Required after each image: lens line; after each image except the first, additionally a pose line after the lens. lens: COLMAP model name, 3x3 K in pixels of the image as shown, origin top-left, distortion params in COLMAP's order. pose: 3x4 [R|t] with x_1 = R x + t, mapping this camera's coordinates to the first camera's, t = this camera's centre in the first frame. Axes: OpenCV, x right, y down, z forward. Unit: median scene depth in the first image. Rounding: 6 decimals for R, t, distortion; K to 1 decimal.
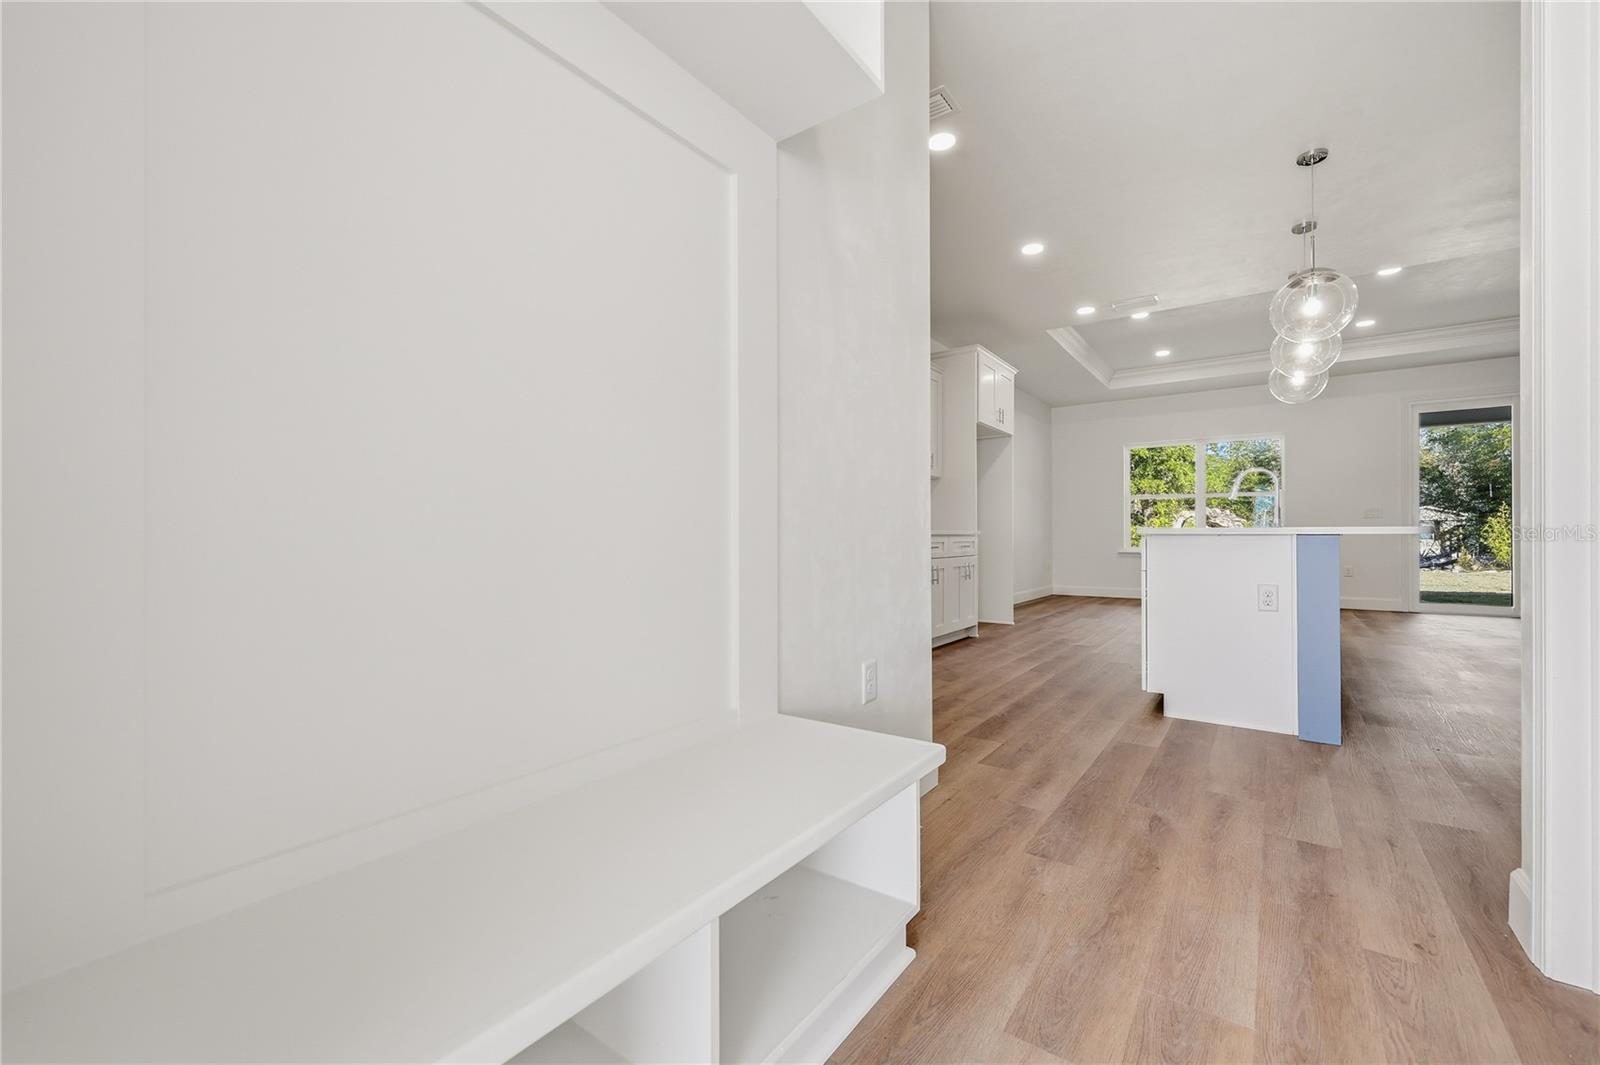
lens RADIAL K [[645.0, 0, 806.9], [0, 645.0, 544.4], [0, 0, 1]] dist [-0.003538, 0.000098]
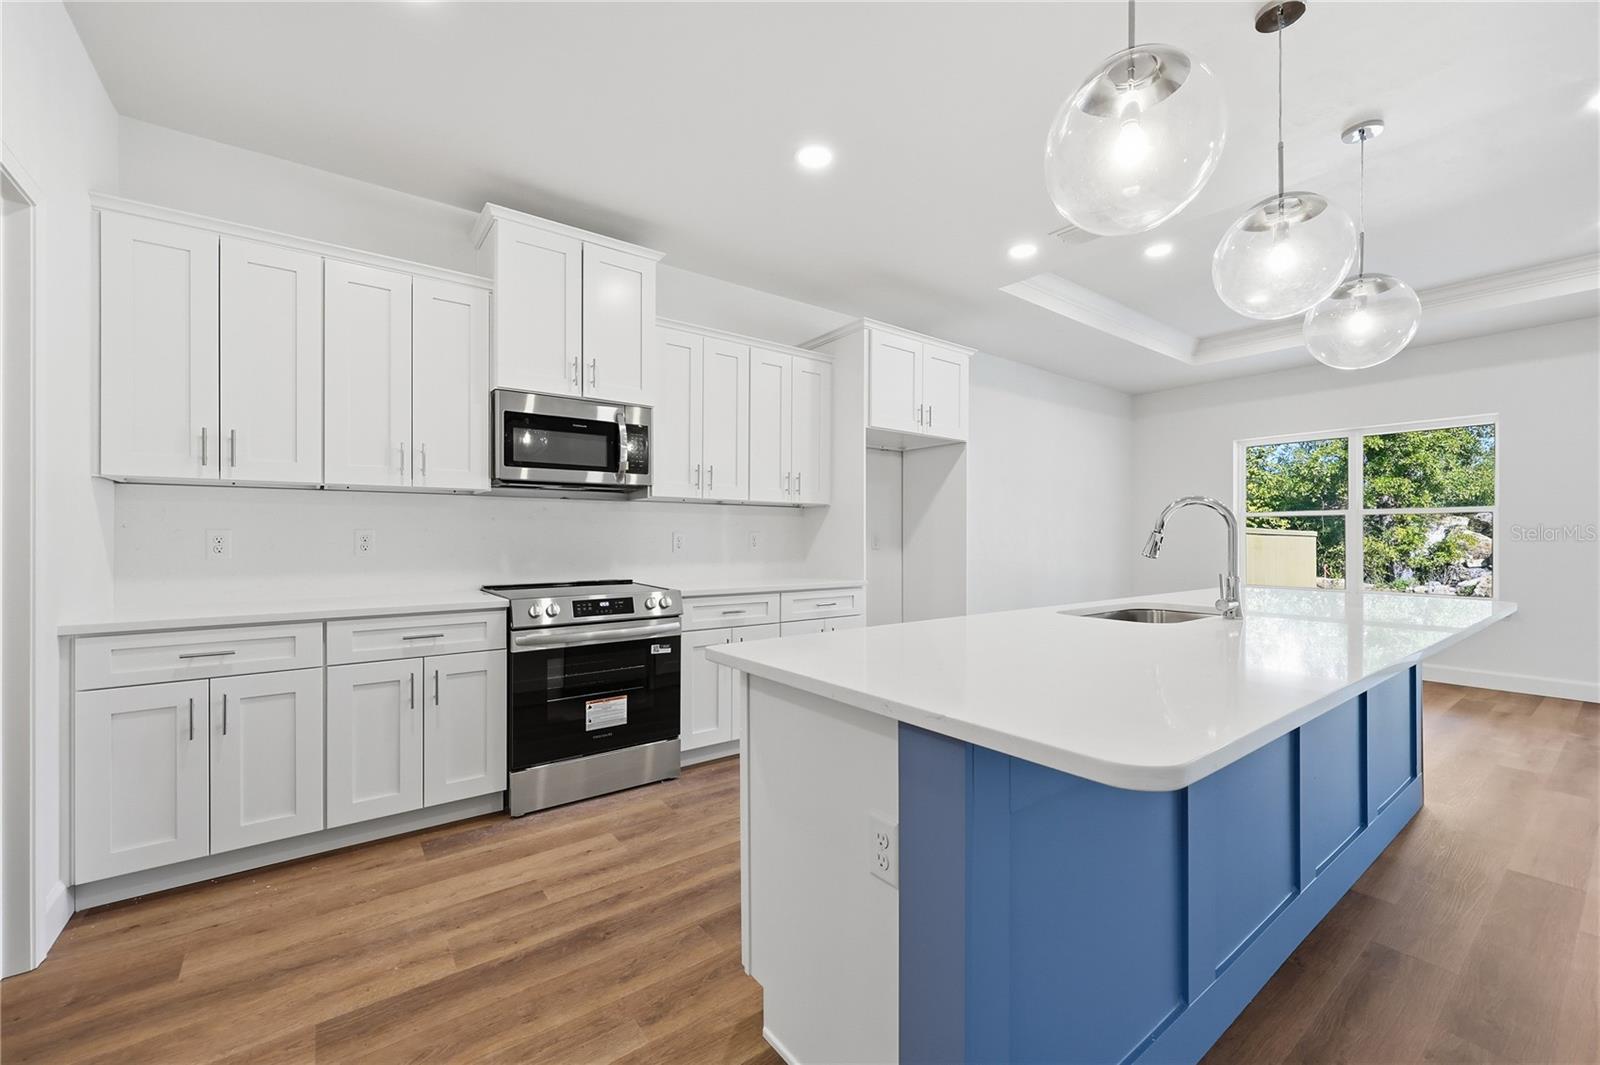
lens RADIAL K [[645.0, 0, 805.8], [0, 645.0, 533.3], [0, 0, 1]] dist [-0.003538, 0.000098]
pose [[0.957683, 0.003161, -0.287807, 0.298978], [-0.009146, 0.999769, -0.019453, -0.042317], [0.287679, 0.021262, 0.957491, 0.222008]]
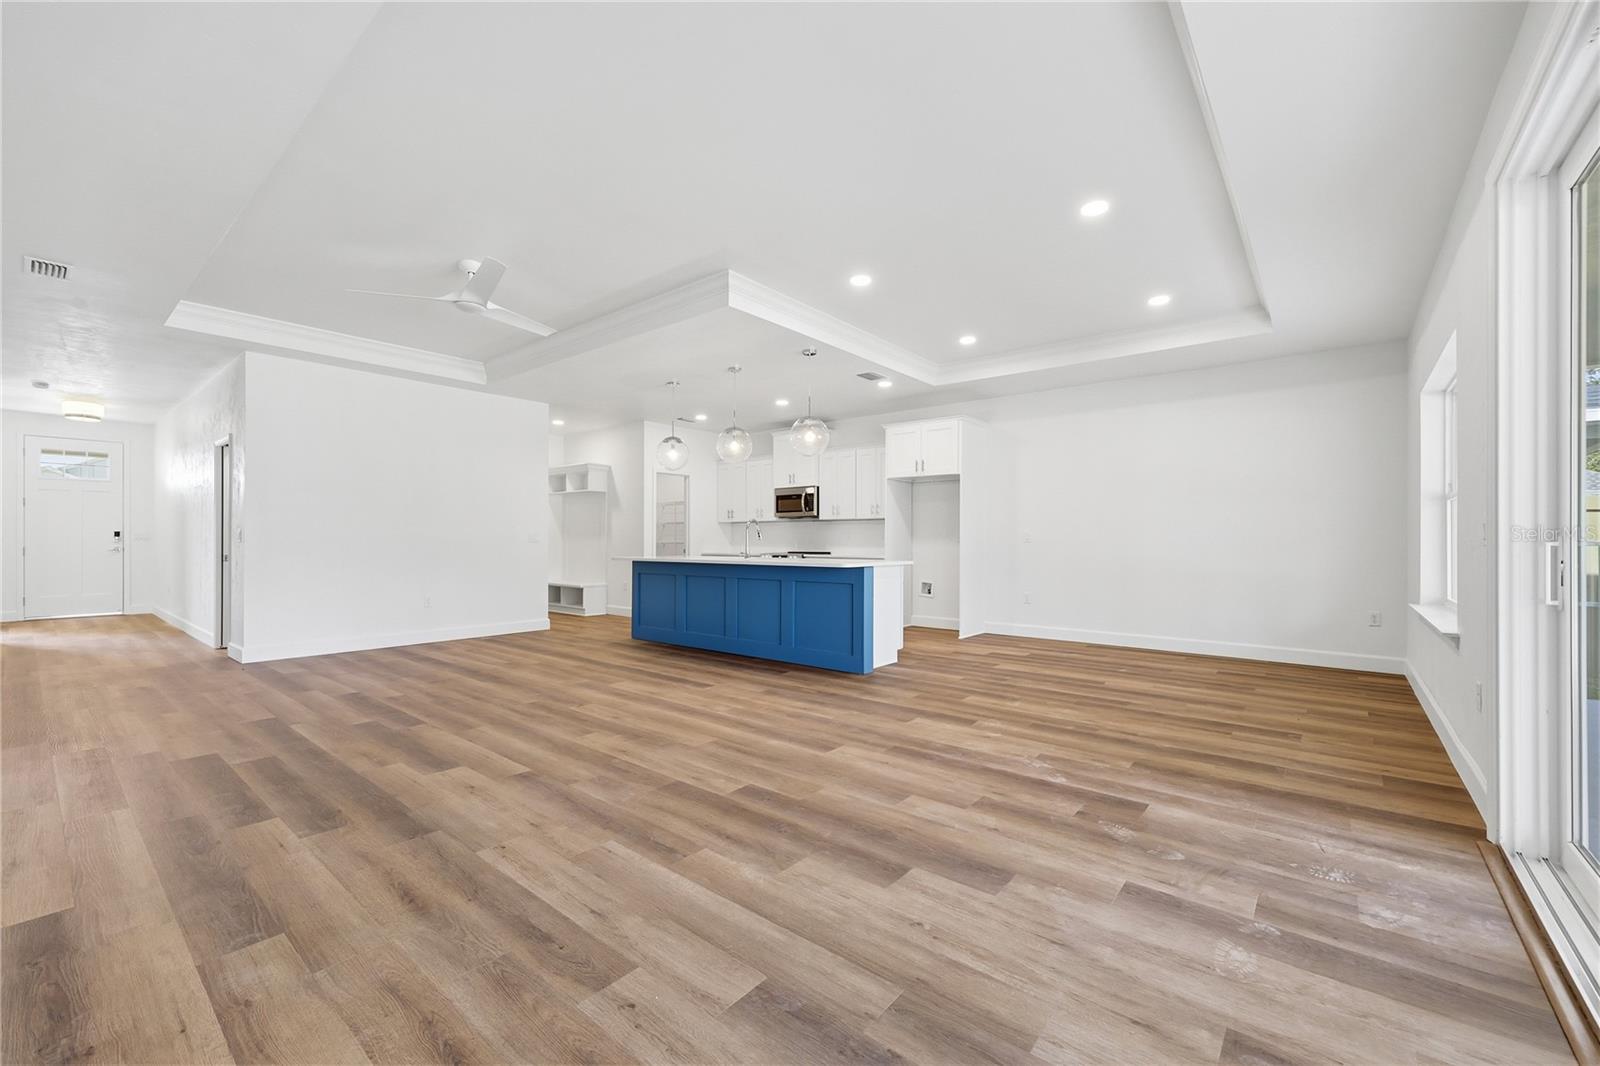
lens RADIAL K [[645.0, 0, 812.8], [0, 645.0, 540.3], [0, 0, 1]] dist [-0.003538, 0.000098]
pose [[-0.043049, 0.003758, -0.999066, 1.240964], [-0.016030, 0.999862, 0.004452, -0.042924], [0.998944, 0.016207, -0.042983, 0.661025]]
